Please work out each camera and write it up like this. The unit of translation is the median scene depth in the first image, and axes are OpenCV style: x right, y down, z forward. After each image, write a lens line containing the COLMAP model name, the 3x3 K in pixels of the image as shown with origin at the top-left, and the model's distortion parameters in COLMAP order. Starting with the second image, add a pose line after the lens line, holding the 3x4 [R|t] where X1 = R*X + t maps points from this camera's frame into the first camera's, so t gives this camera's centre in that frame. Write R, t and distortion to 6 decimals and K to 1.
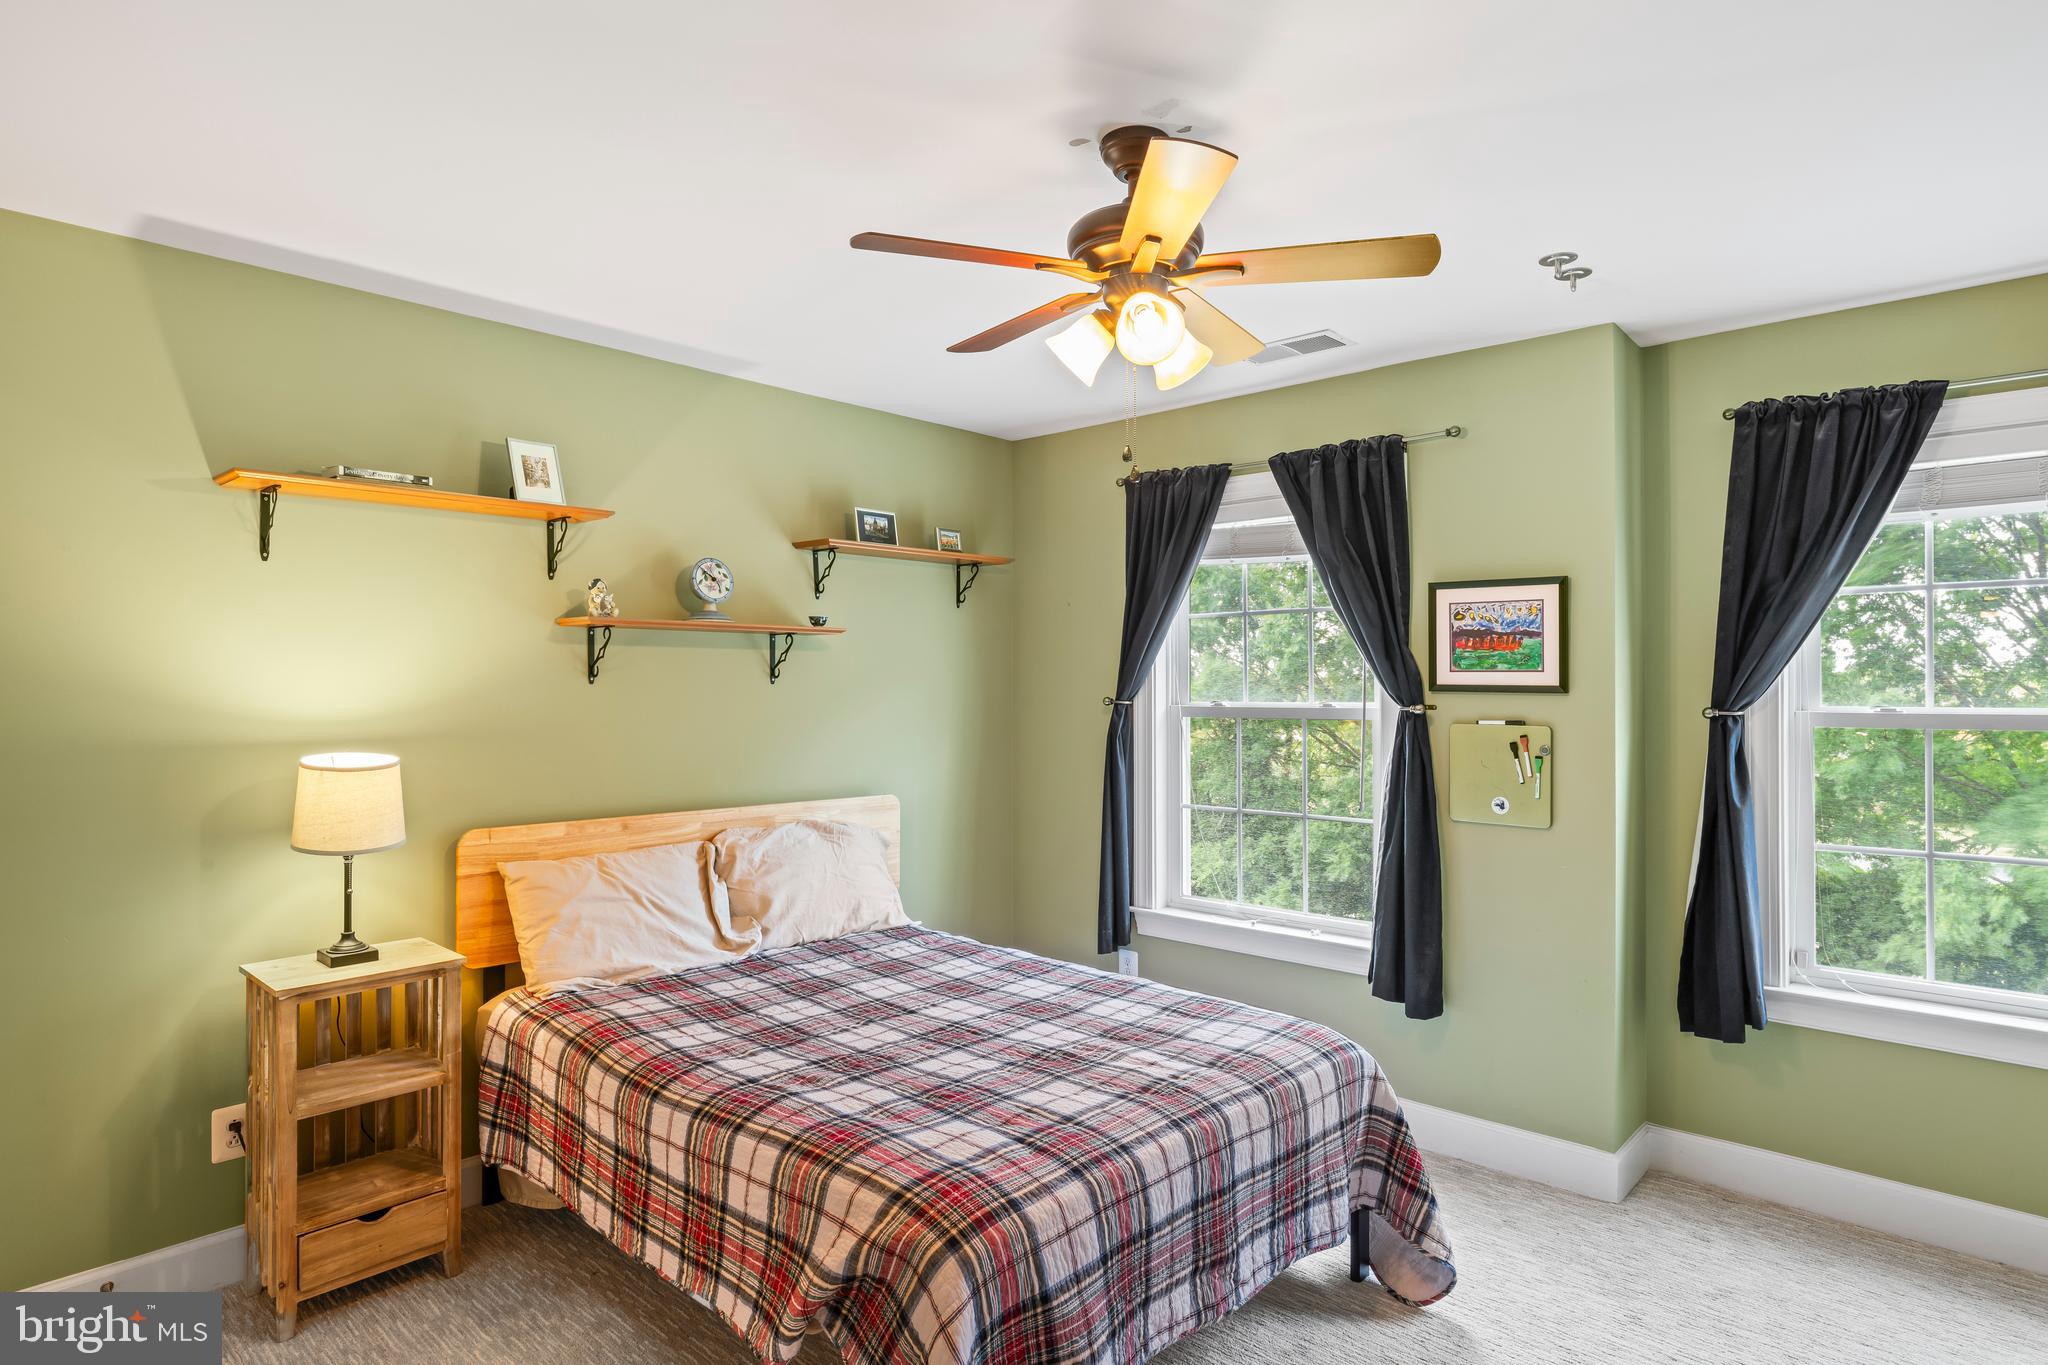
lens RADIAL K [[1132.7, 0, 1008.4], [0, 1132.7, 688.6], [0, 0, 1]] dist [-0.004818, 0.003569]
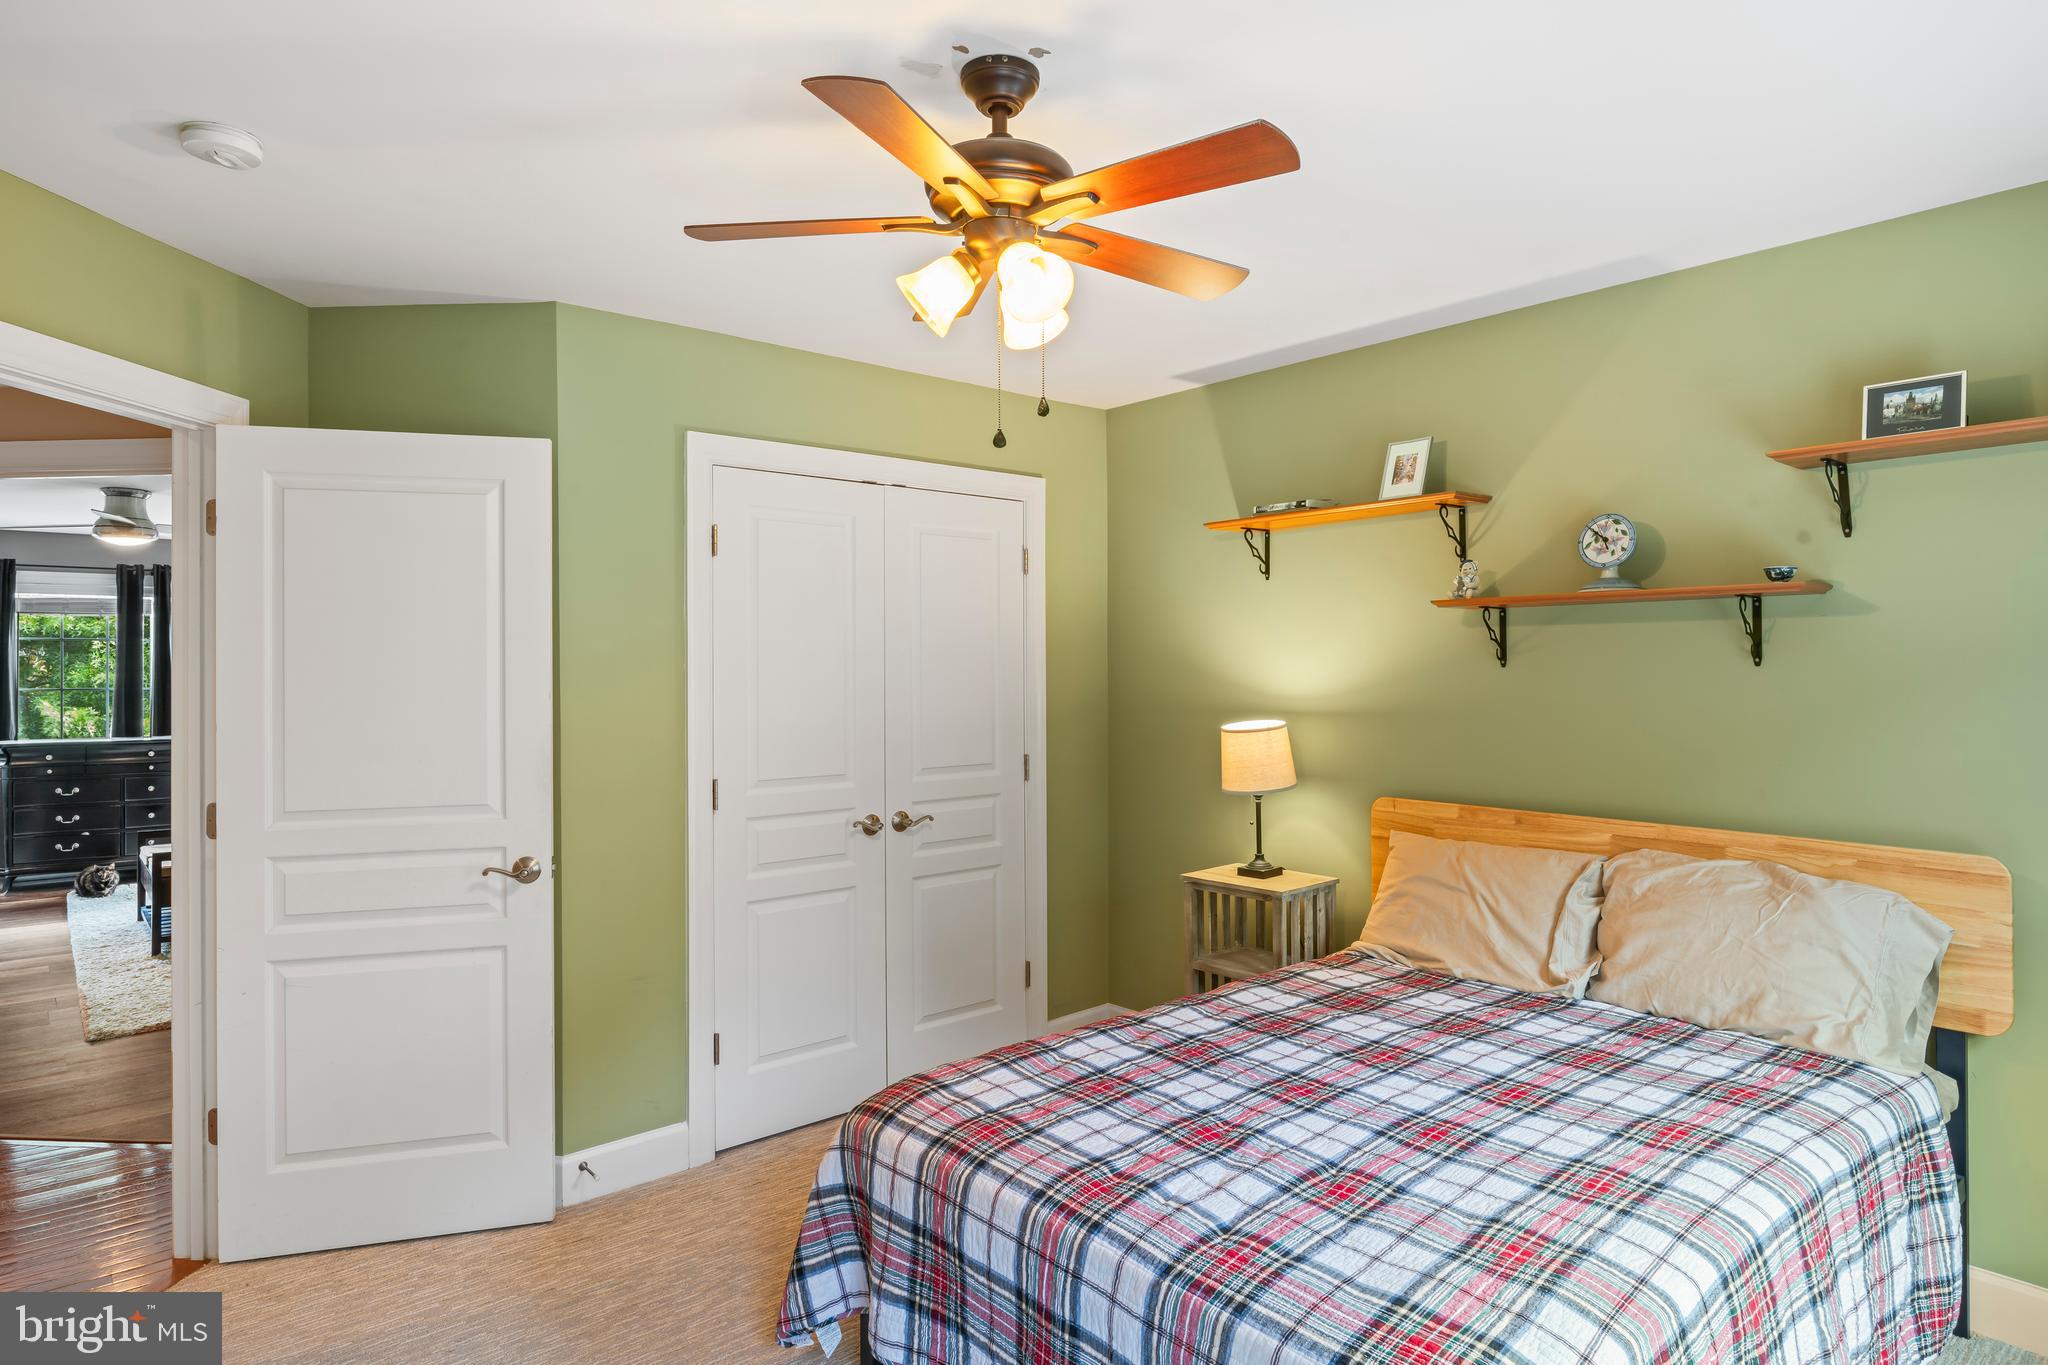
lens RADIAL K [[1132.7, 0, 1009.8], [0, 1132.7, 669.2], [0, 0, 1]] dist [-0.004818, 0.003569]
pose [[-0.104256, -0.000265, -0.994550, 0.732024], [0.000946, 0.999999, -0.000366, -0.003074], [0.994550, -0.000979, -0.104255, 0.794069]]
